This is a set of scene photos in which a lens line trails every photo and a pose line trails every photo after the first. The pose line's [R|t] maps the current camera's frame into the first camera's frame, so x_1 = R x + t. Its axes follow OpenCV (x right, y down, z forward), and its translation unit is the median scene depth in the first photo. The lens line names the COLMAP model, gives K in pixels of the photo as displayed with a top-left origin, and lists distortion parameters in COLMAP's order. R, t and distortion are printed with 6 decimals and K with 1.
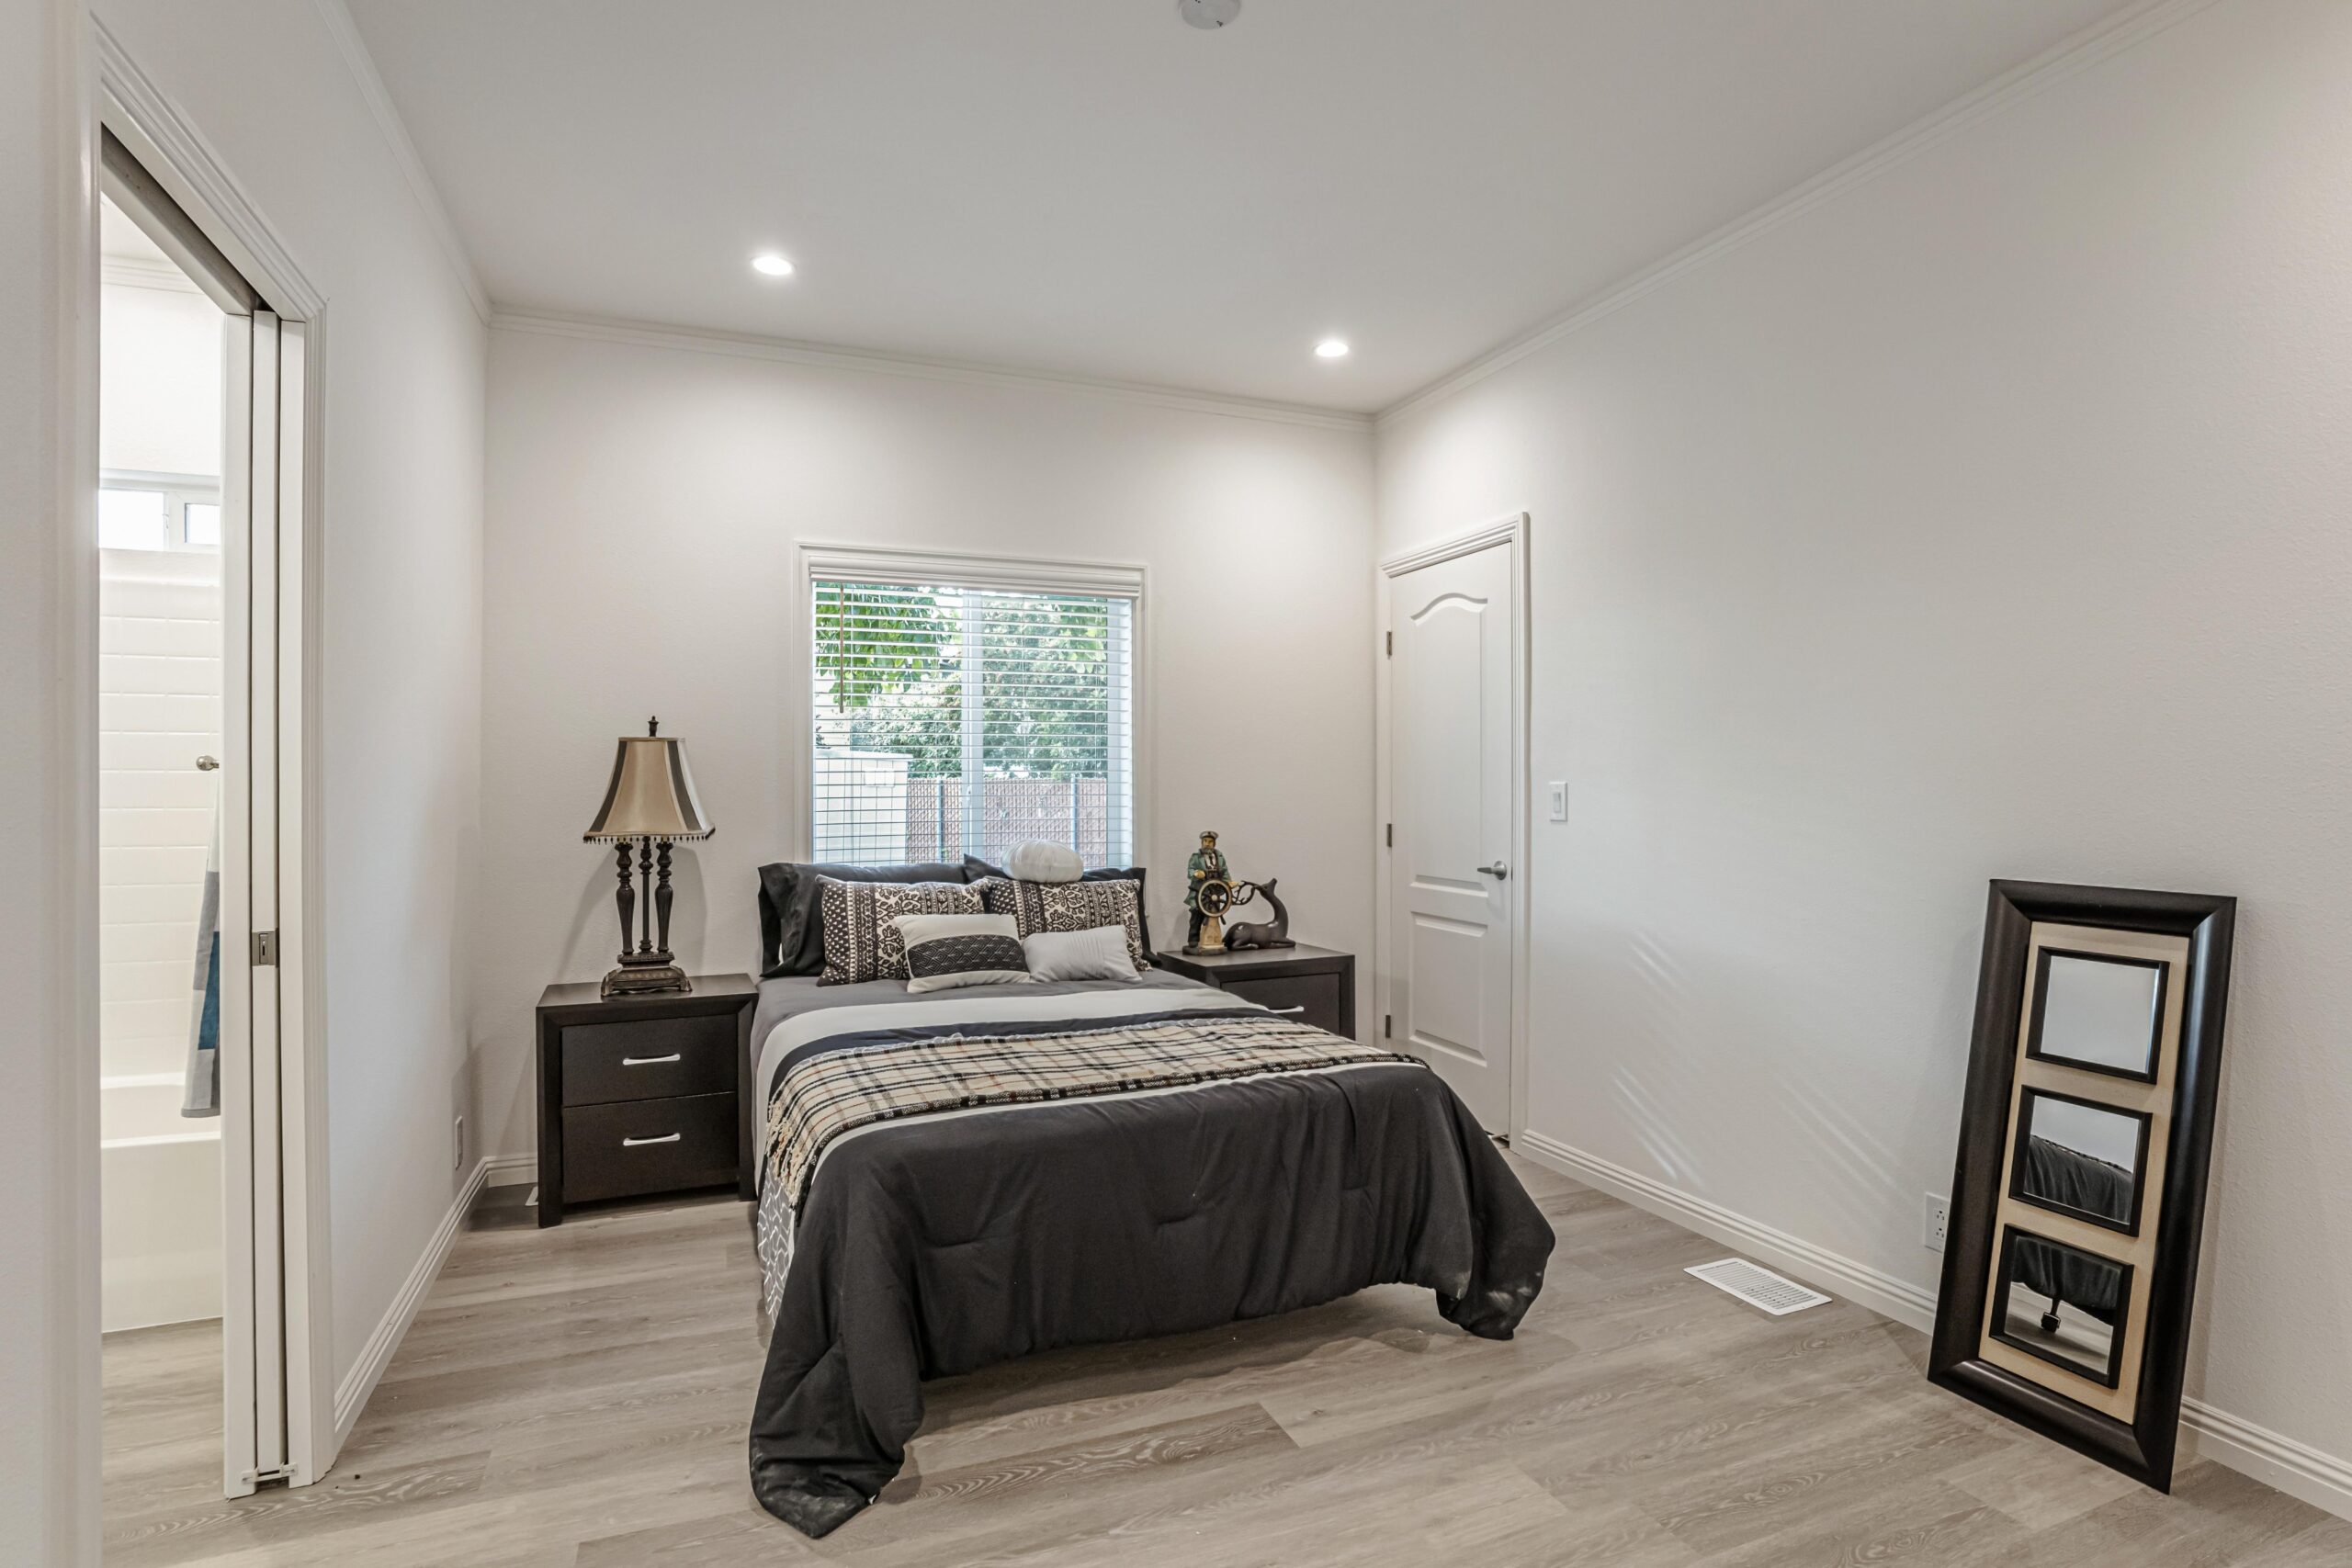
lens RADIAL K [[1155.9, 0, 1169.4], [0, 1155.9, 783.7], [0, 0, 1]] dist [-0.031871, 0.002560]
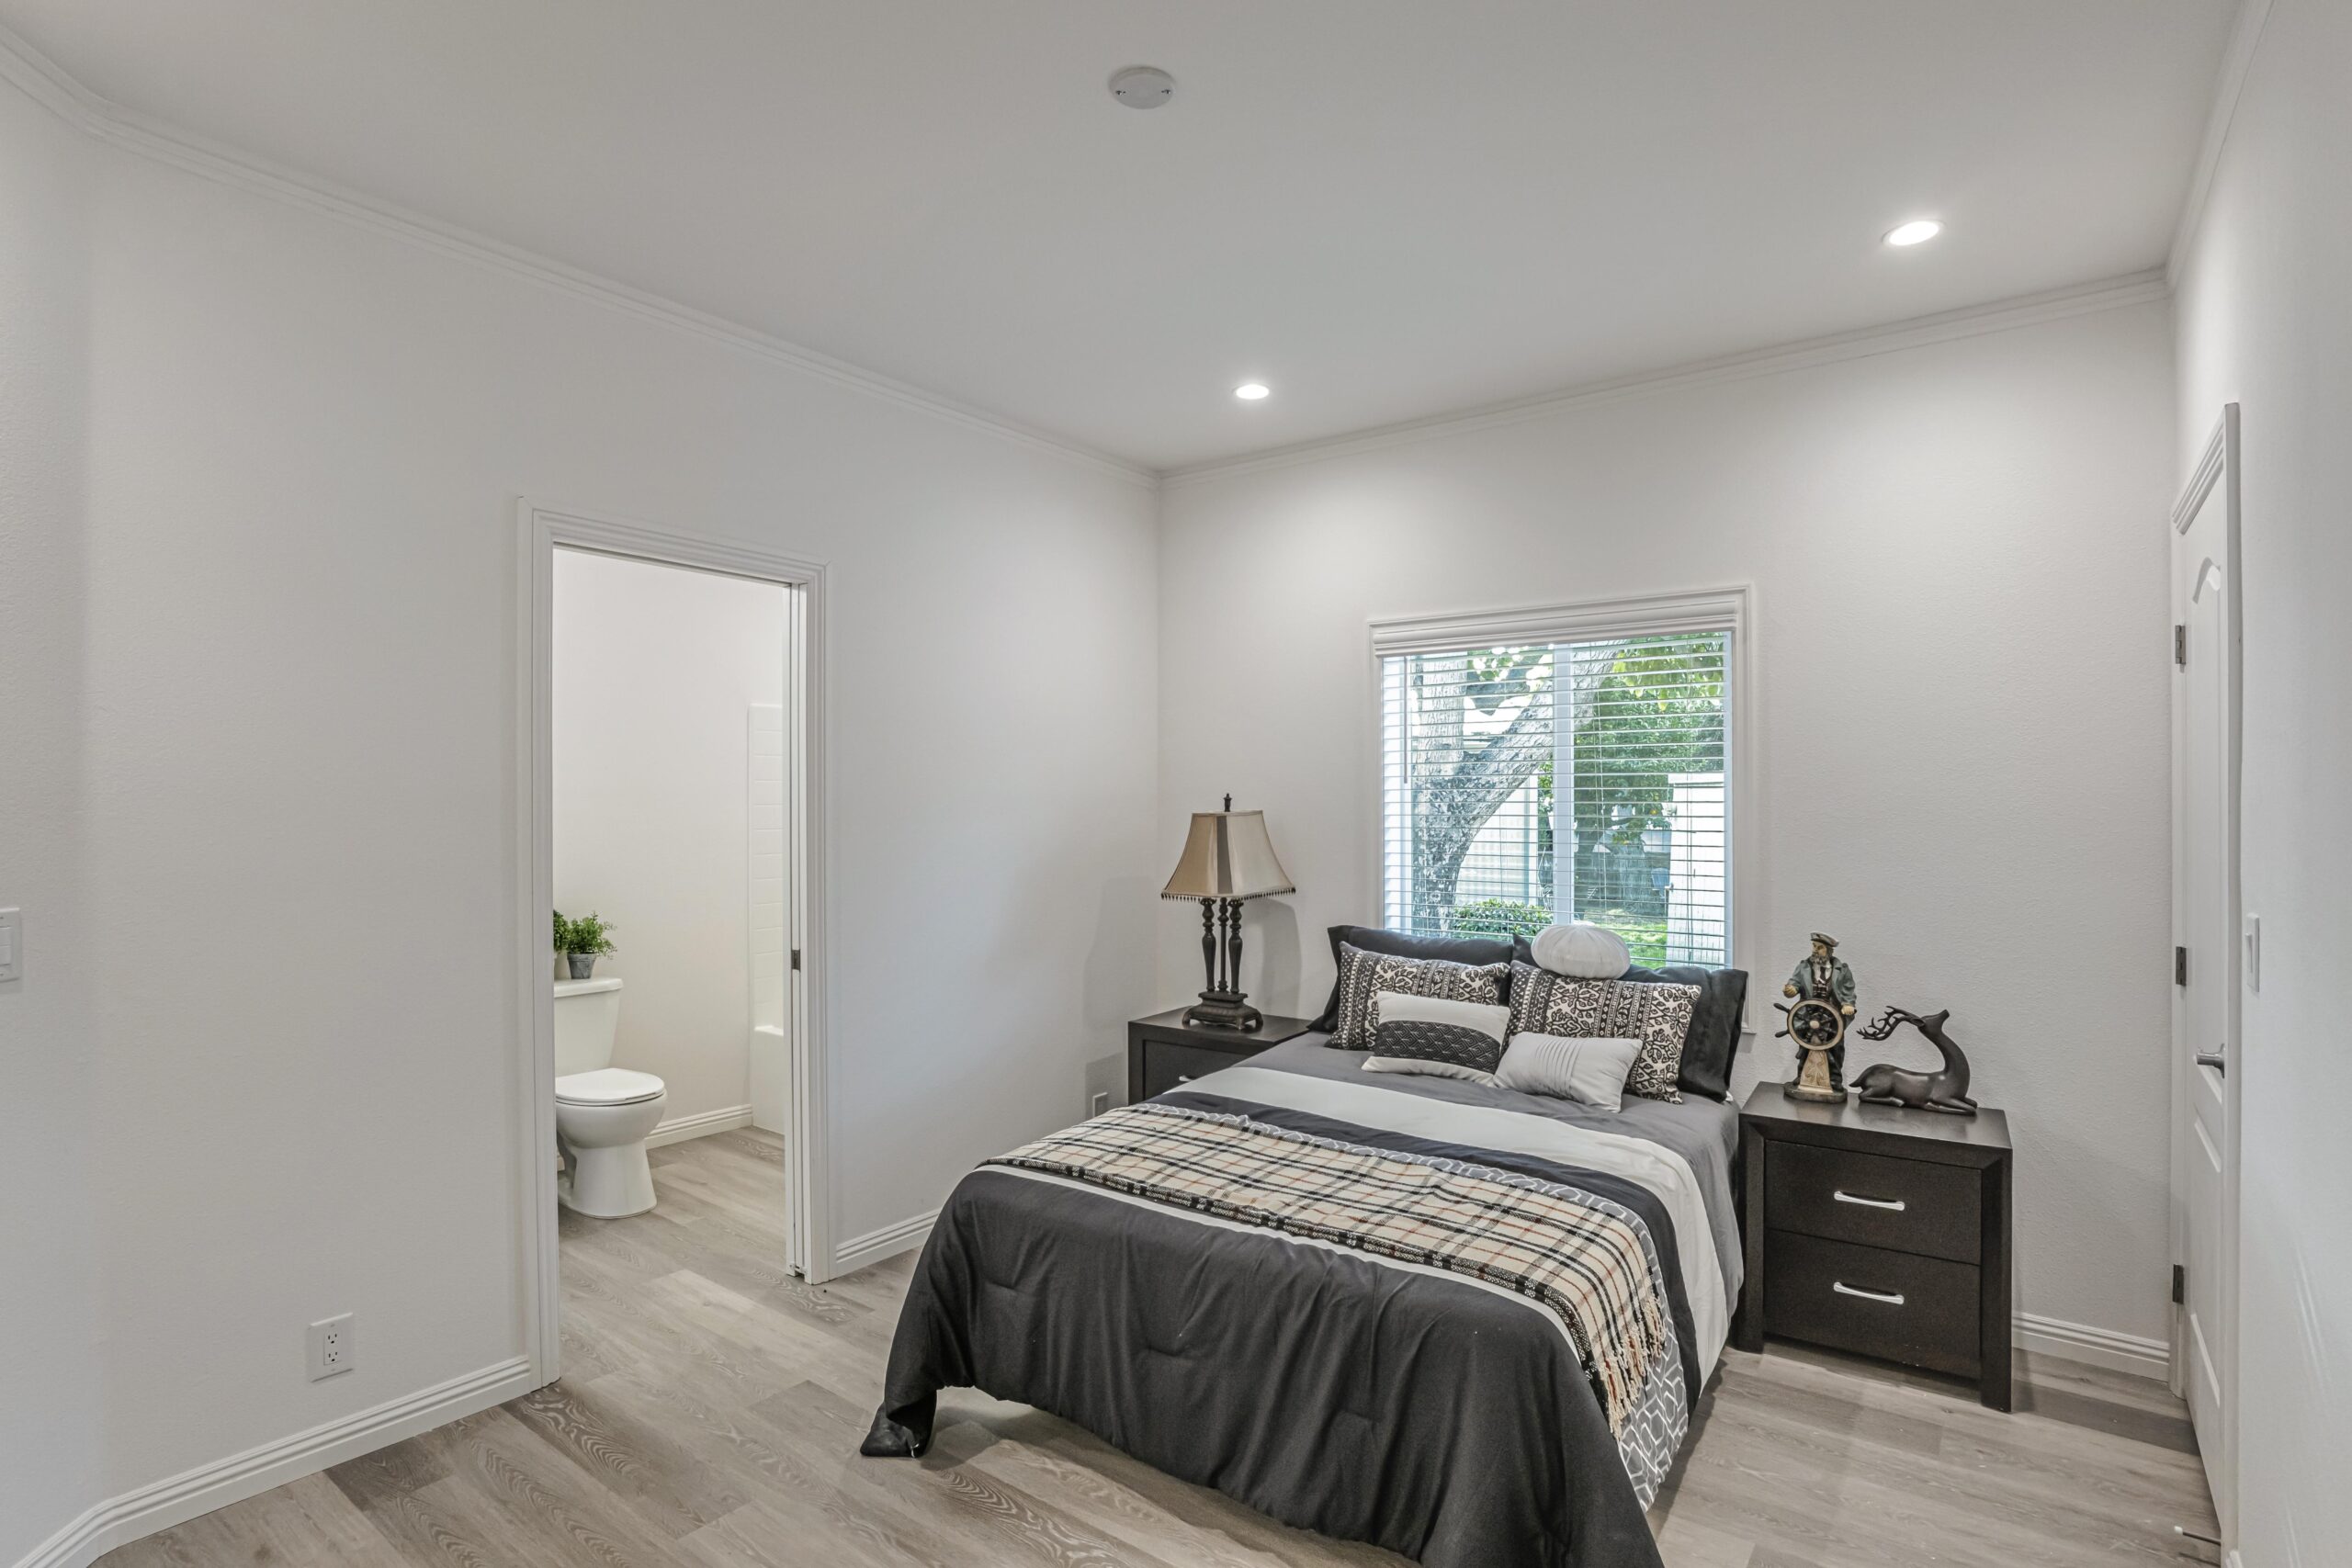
lens RADIAL K [[1155.9, 0, 1168.5], [0, 1155.9, 788.9], [0, 0, 1]] dist [-0.031871, 0.002560]
pose [[0.511780, -0.002375, -0.859113, 0.550362], [0.002944, 0.999995, -0.001011, -0.063324], [0.859112, -0.002012, 0.511784, 0.330872]]
